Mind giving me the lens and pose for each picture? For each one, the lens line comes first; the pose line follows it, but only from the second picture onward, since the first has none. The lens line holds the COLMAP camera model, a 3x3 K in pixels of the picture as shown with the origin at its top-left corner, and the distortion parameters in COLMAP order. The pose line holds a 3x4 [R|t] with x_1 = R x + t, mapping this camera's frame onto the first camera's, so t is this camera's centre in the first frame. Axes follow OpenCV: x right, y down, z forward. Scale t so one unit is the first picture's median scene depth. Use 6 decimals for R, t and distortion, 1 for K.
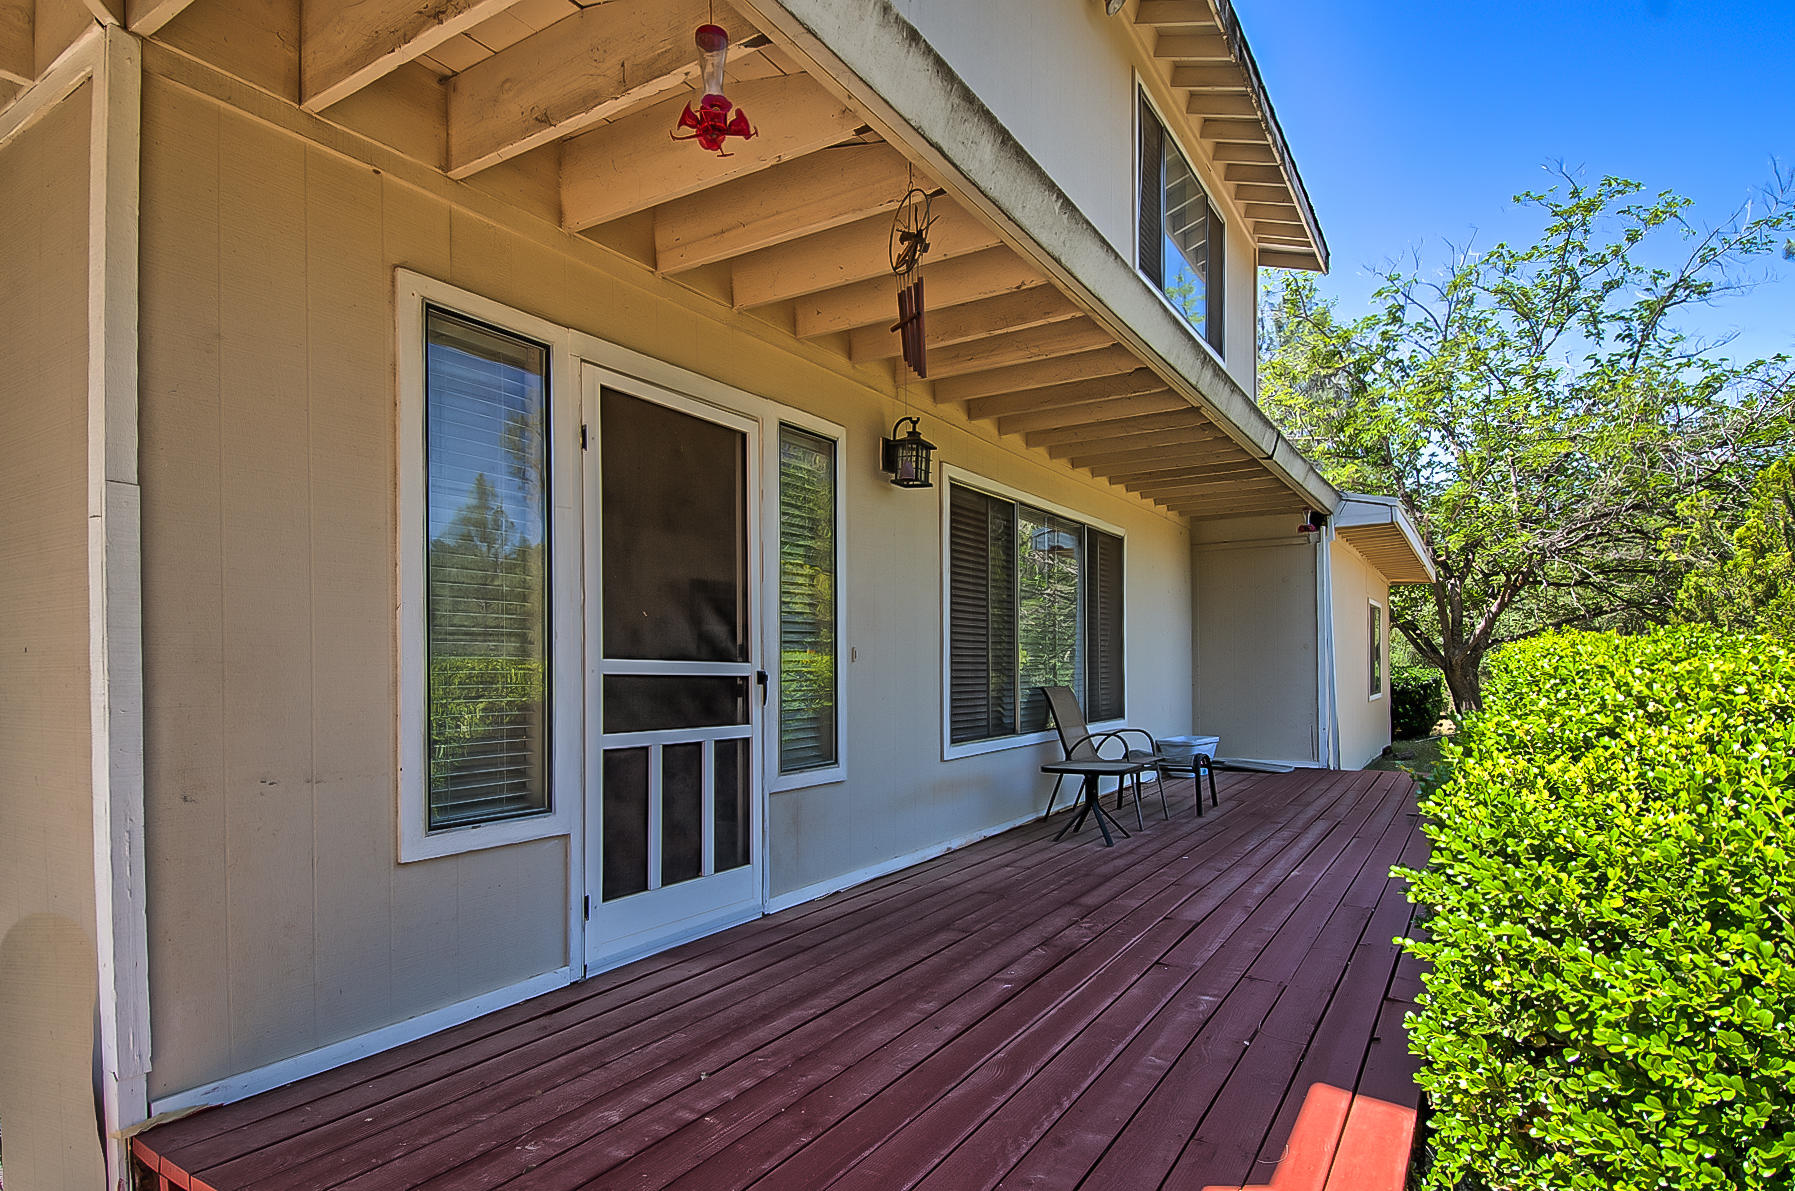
lens RADIAL K [[954.8, 0, 900.8], [0, 954.8, 664.9], [0, 0, 1]] dist [0.002907, 0.000182]
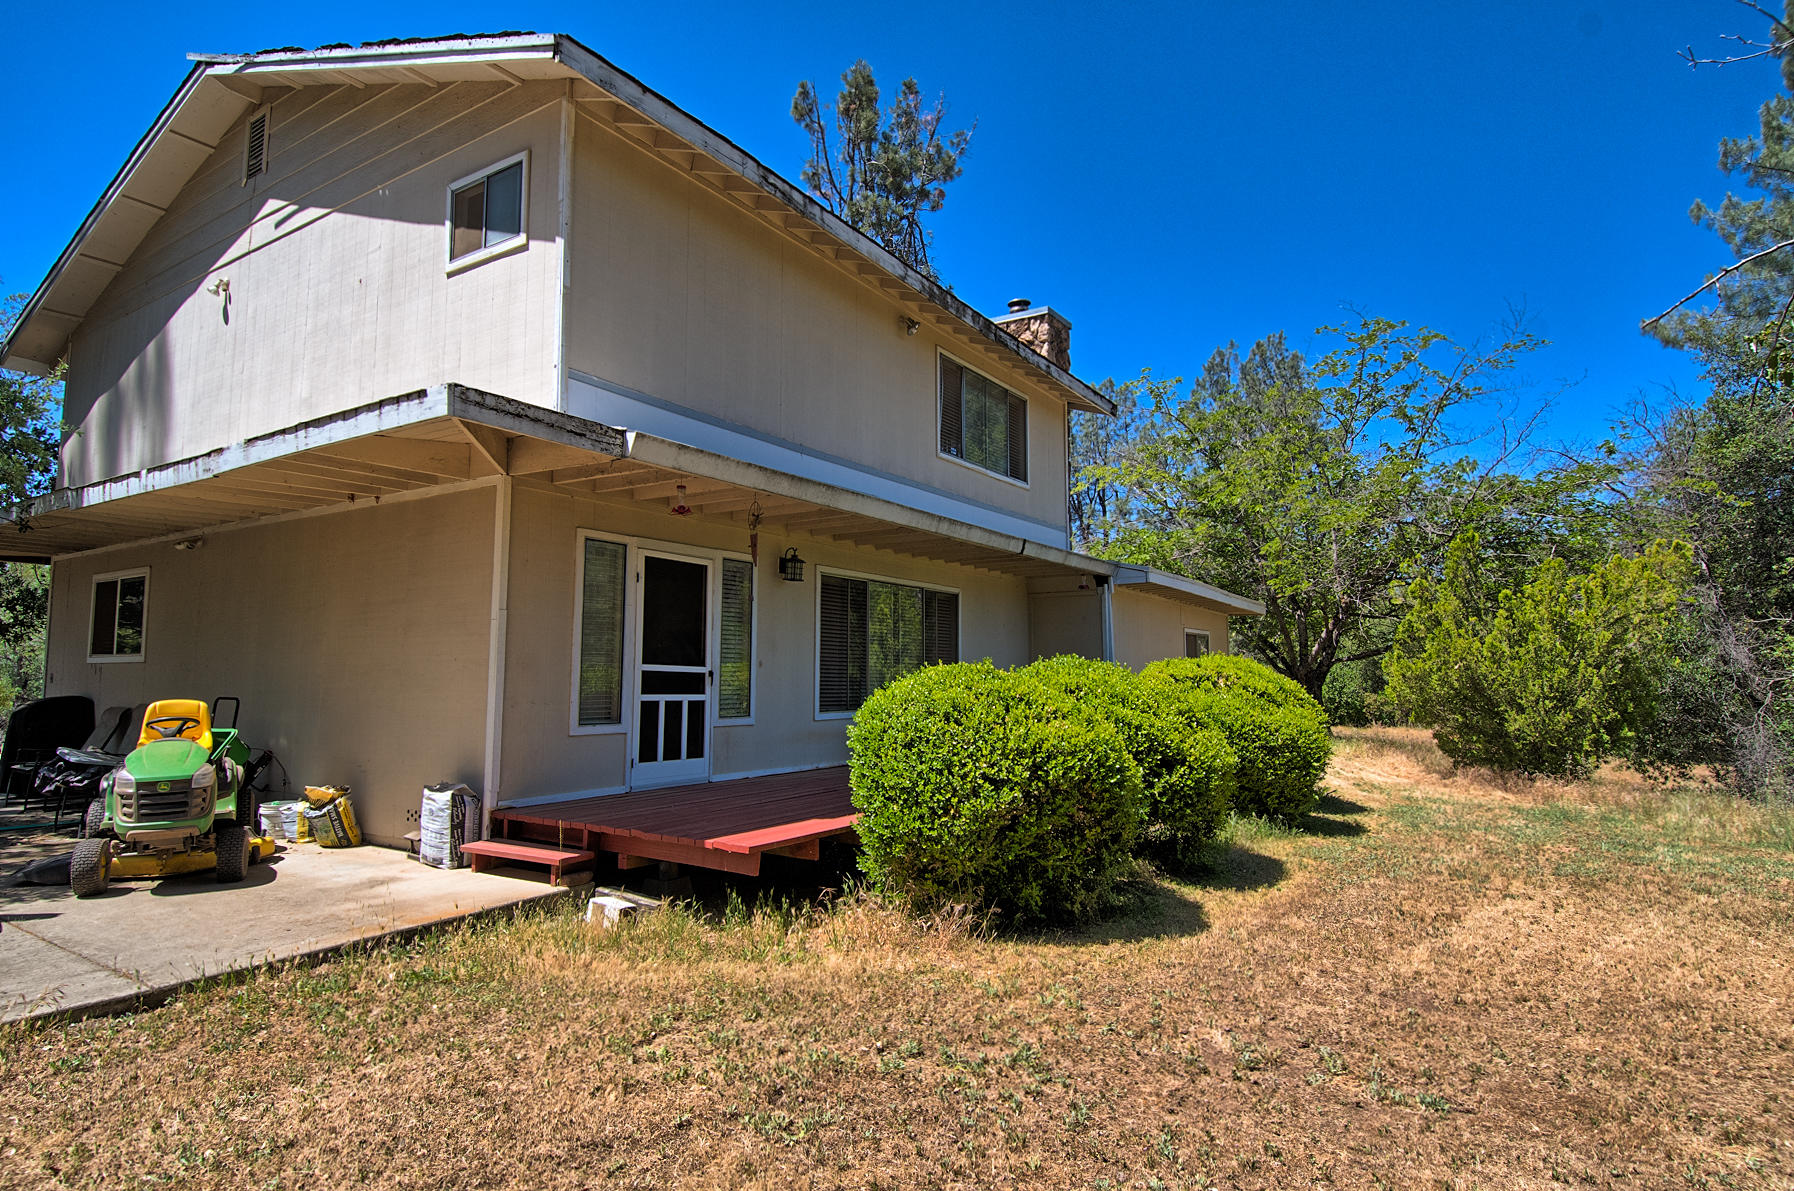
lens RADIAL K [[947.0, 0, 897.0], [0, 947.0, 595.5], [0, 0, 1]] dist [-0.005203, -0.000960]
pose [[0.999651, 0.008513, -0.025022, 0.366673], [-0.010626, 0.996276, -0.085562, 0.016895], [0.024200, 0.085798, 0.996019, -1.293873]]
